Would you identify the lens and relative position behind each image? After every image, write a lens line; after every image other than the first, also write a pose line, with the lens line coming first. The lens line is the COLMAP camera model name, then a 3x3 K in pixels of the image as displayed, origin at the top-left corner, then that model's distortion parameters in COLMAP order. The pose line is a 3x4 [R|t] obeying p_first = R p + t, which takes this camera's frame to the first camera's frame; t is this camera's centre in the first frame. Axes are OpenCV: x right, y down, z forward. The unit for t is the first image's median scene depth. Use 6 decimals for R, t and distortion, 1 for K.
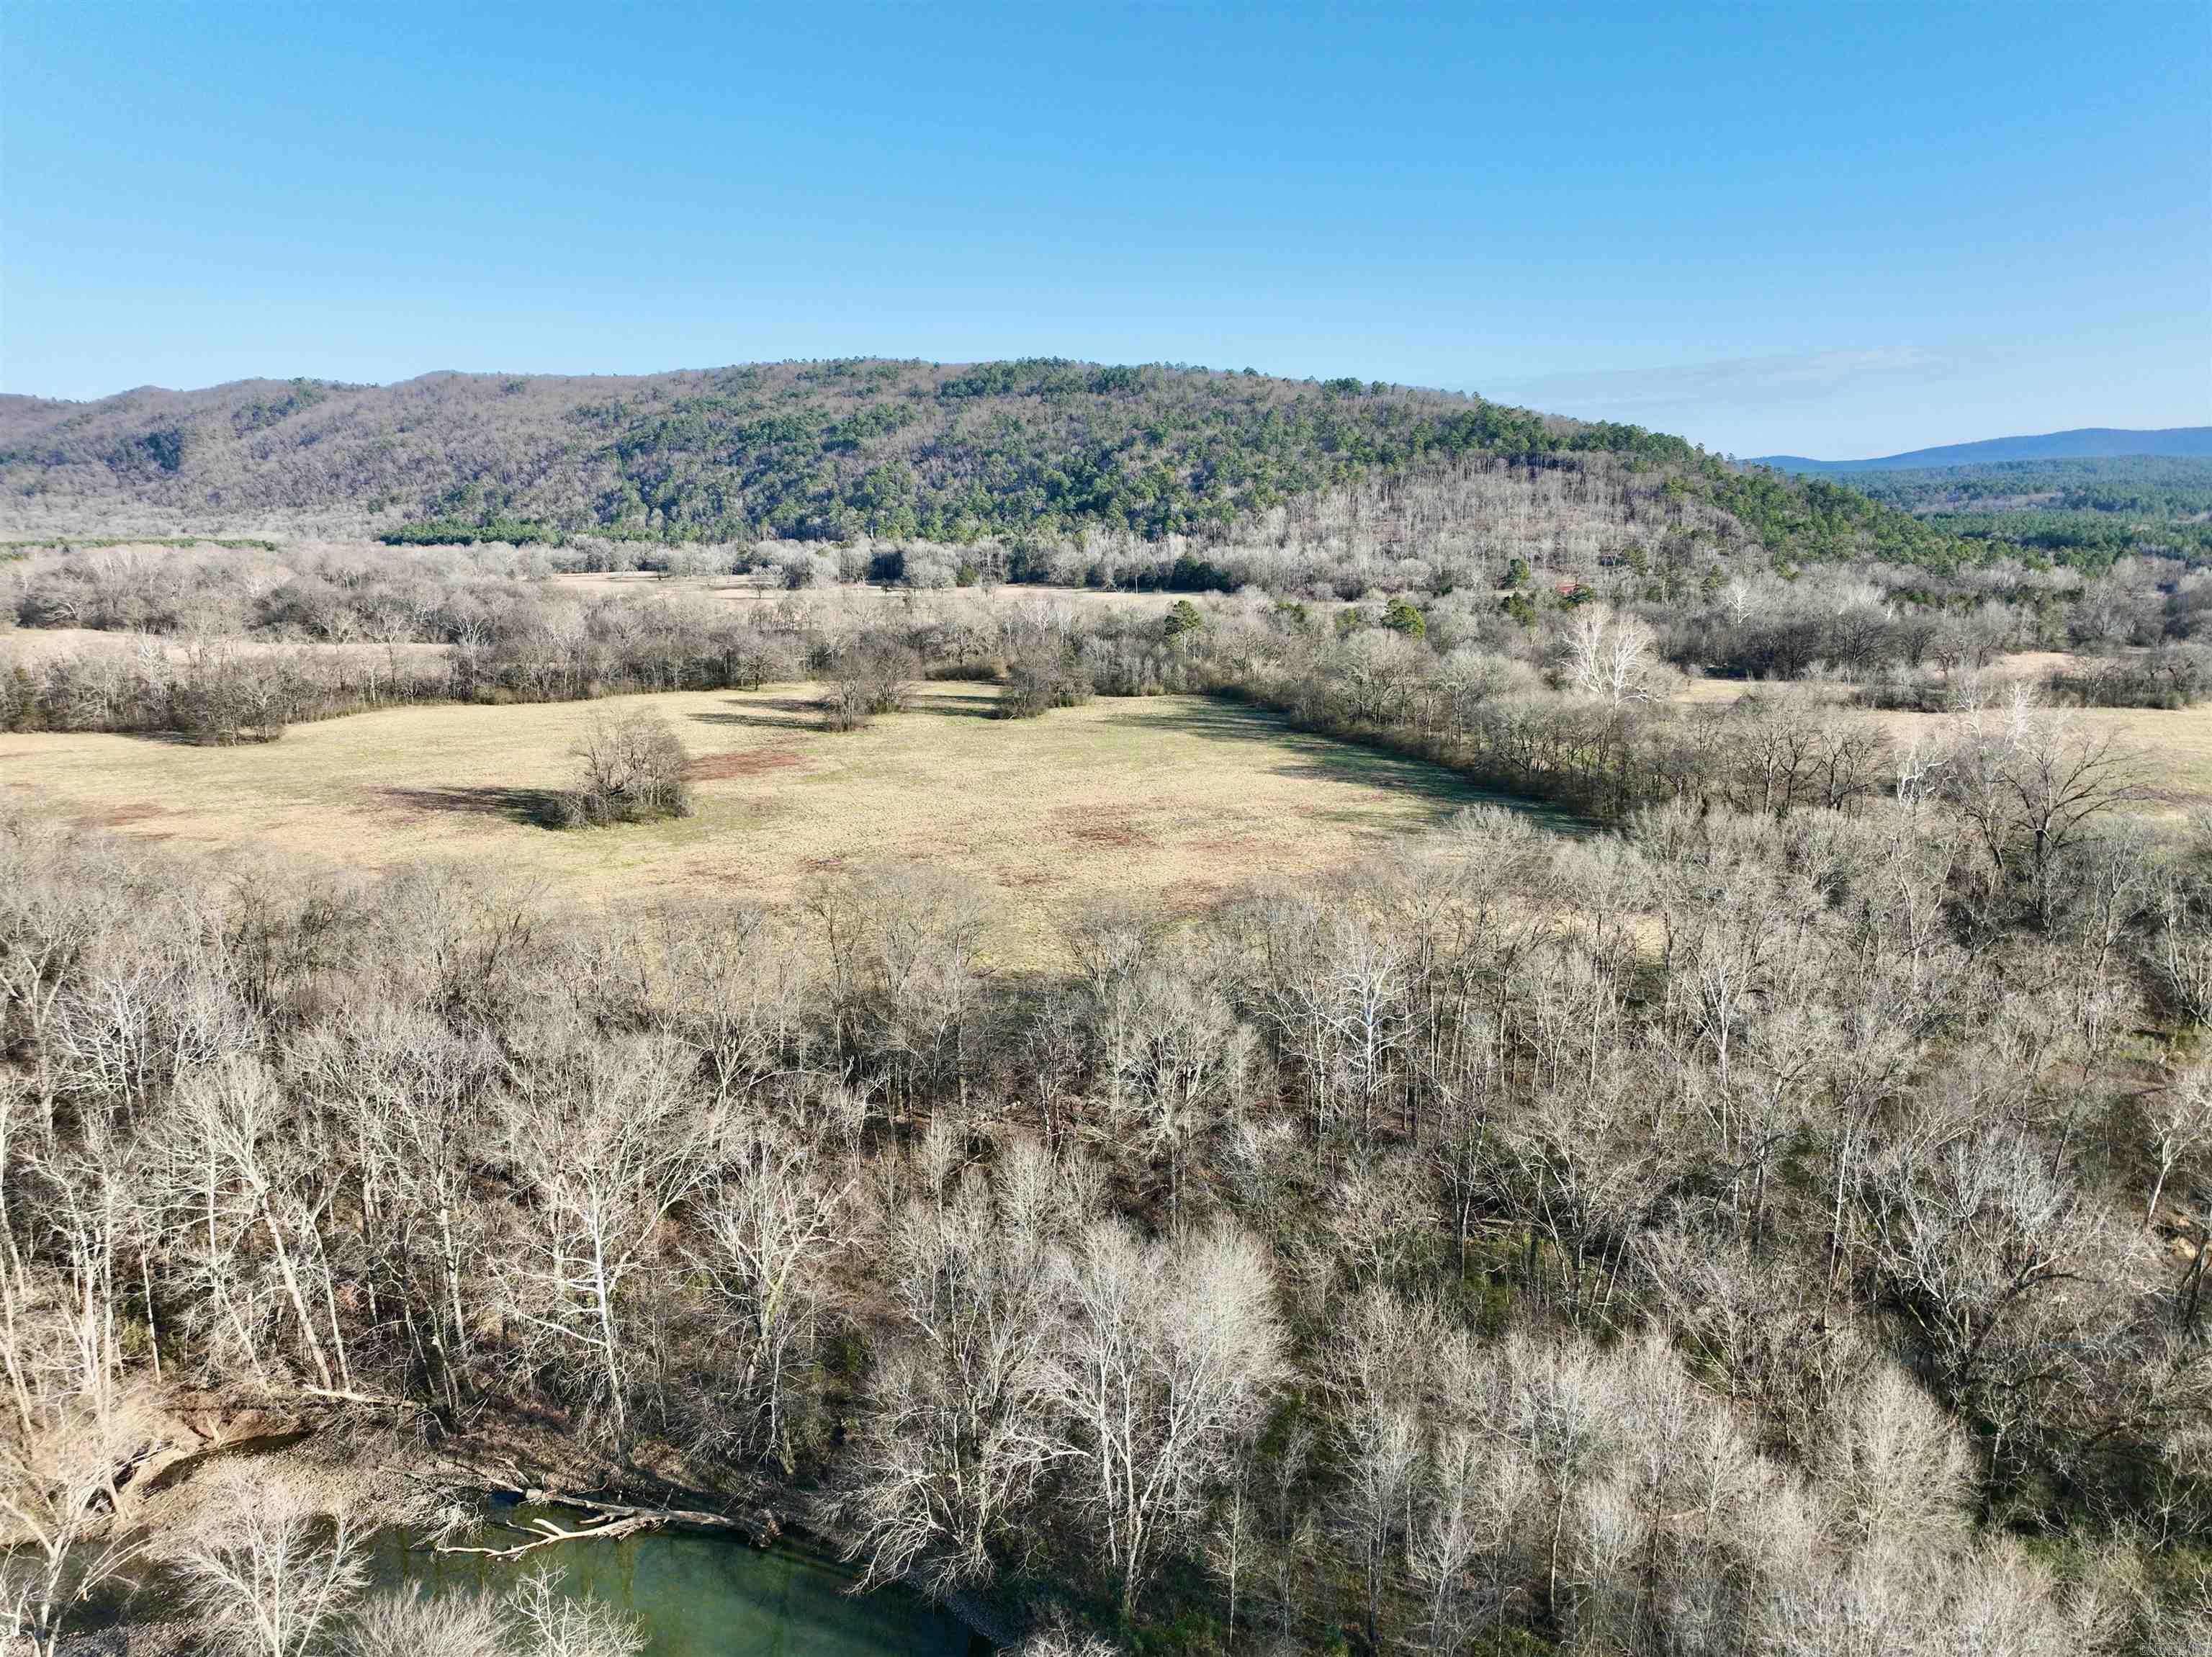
lens RADIAL K [[1552.8, 0, 1110.7], [0, 1552.8, 836.6], [0, 0, 1]] dist [-0.002552, 0.019351]
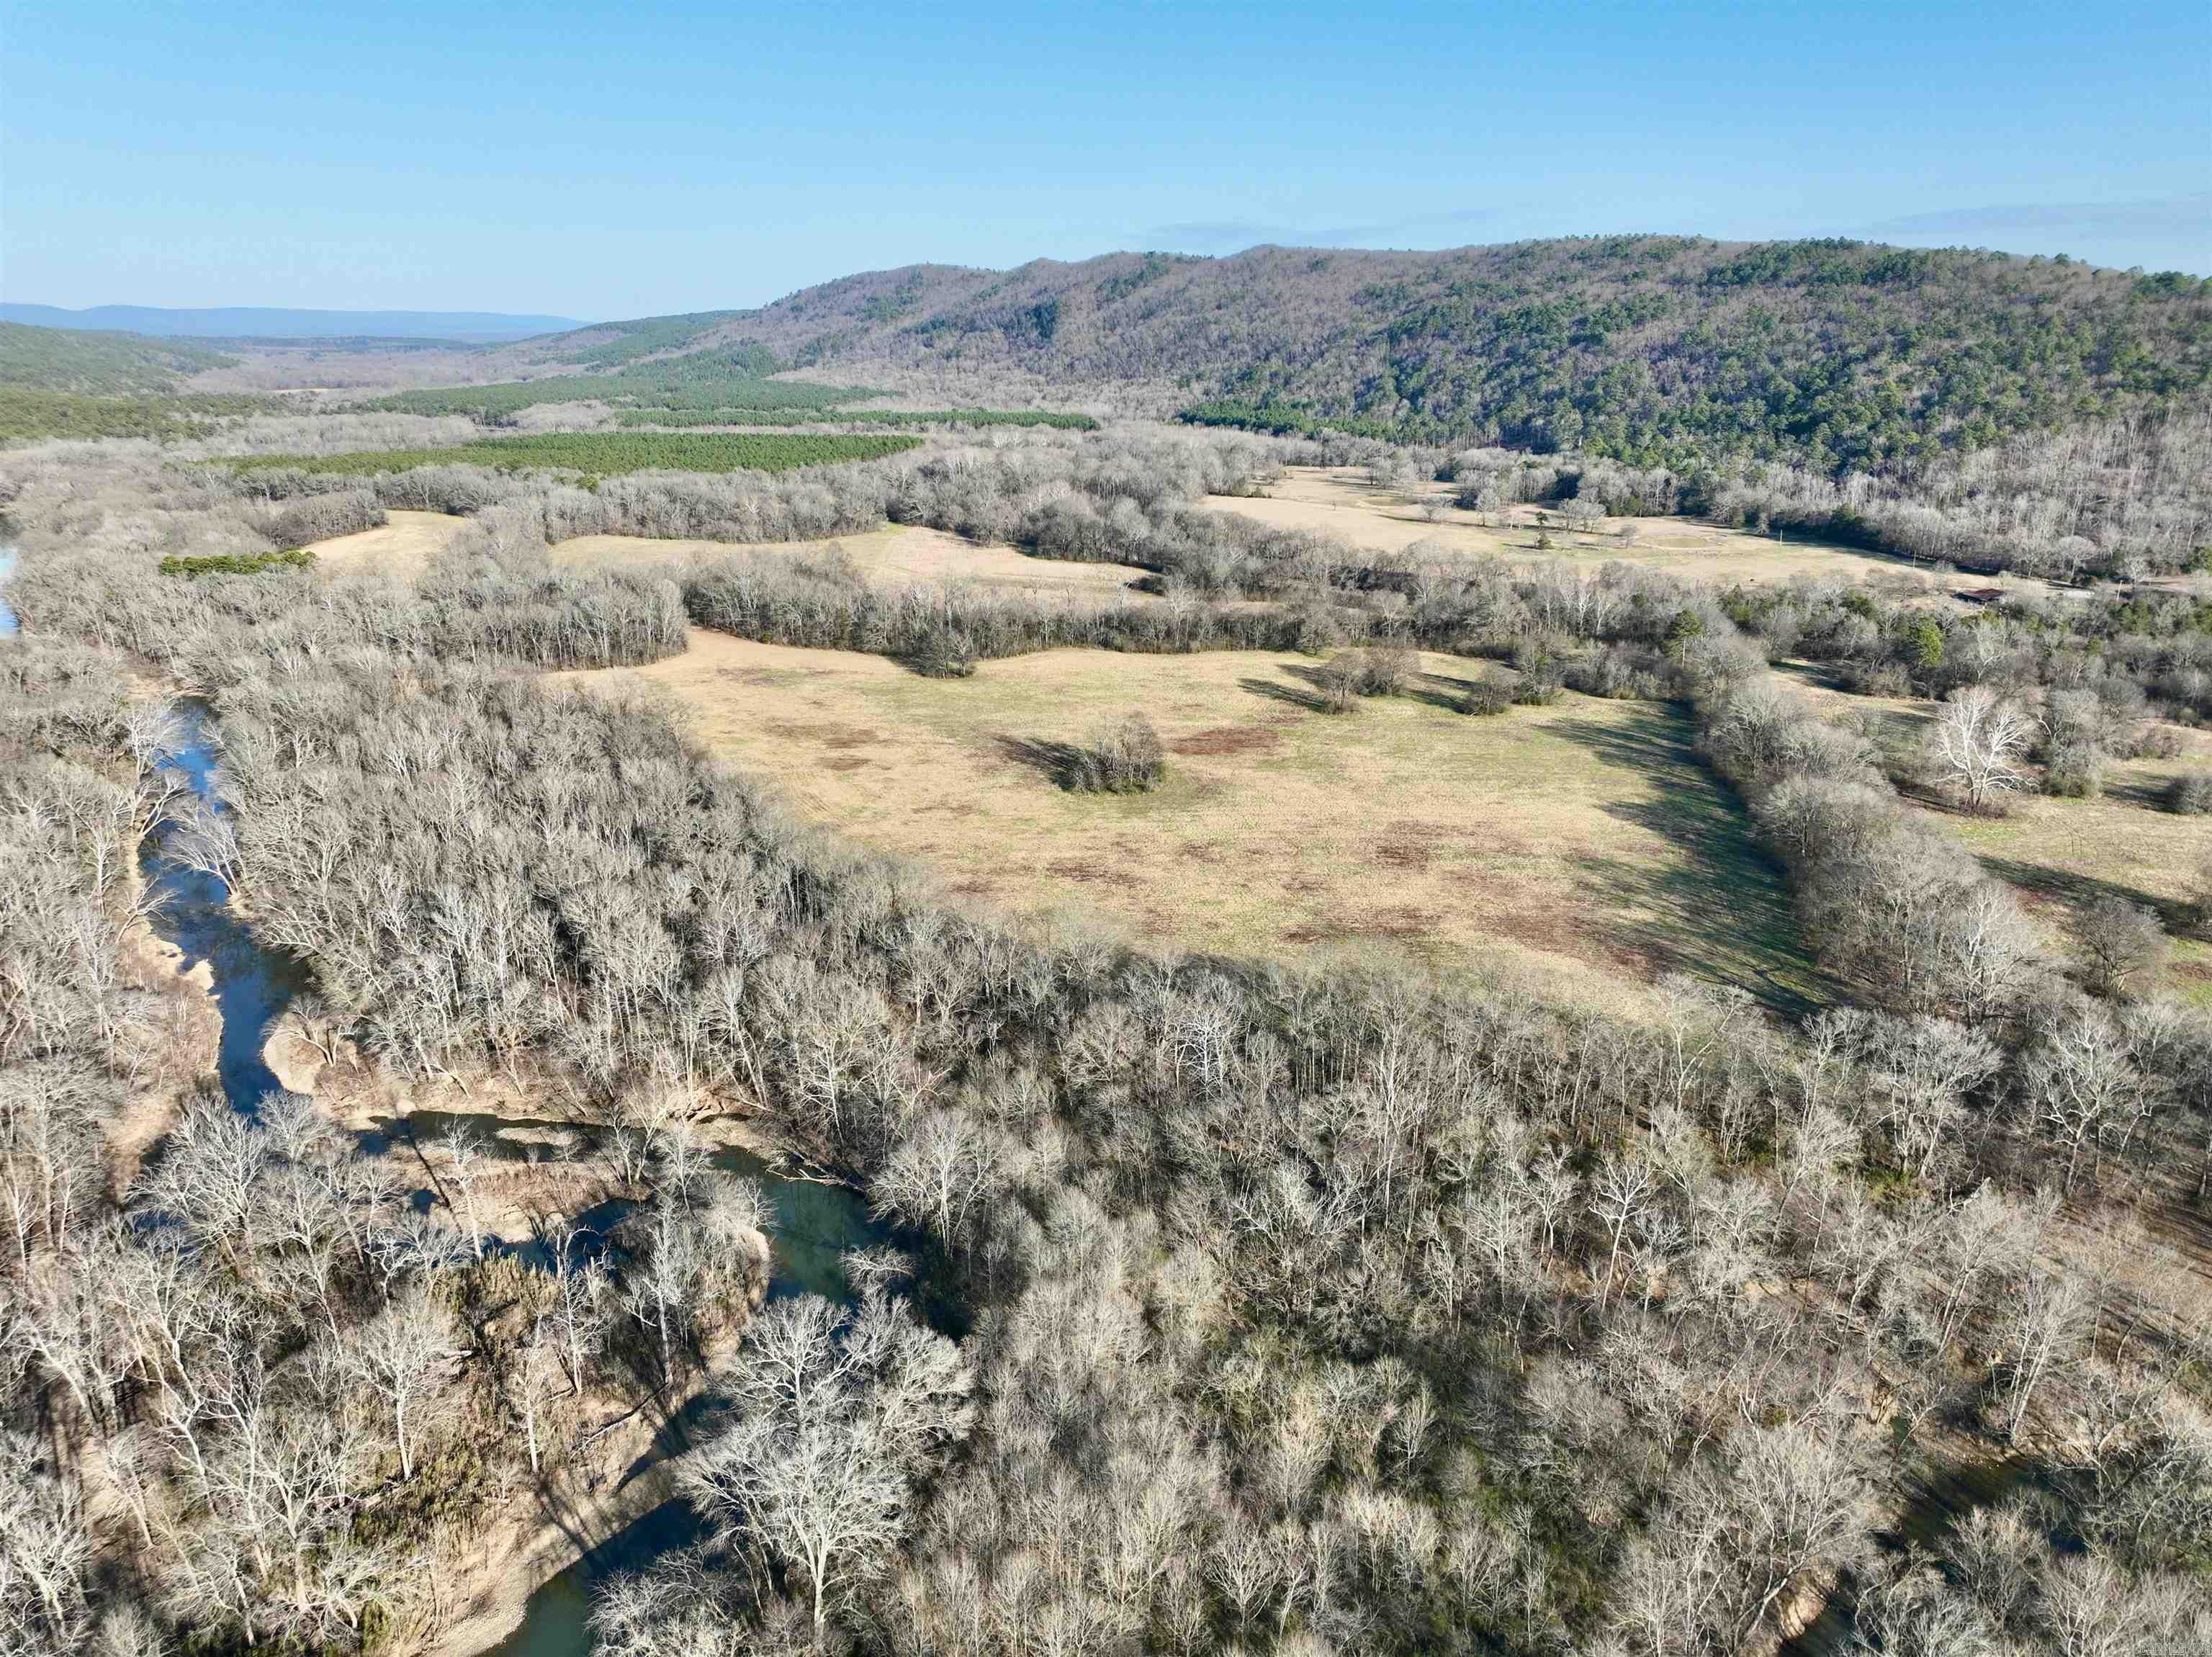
lens RADIAL K [[1552.8, 0, 1110.7], [0, 1552.8, 836.6], [0, 0, 1]] dist [-0.002552, 0.019351]
pose [[0.870653, 0.155702, -0.466605, 0.080598], [-0.104296, 0.985447, 0.134227, -0.034032], [0.480714, -0.068200, 0.874221, -0.065266]]
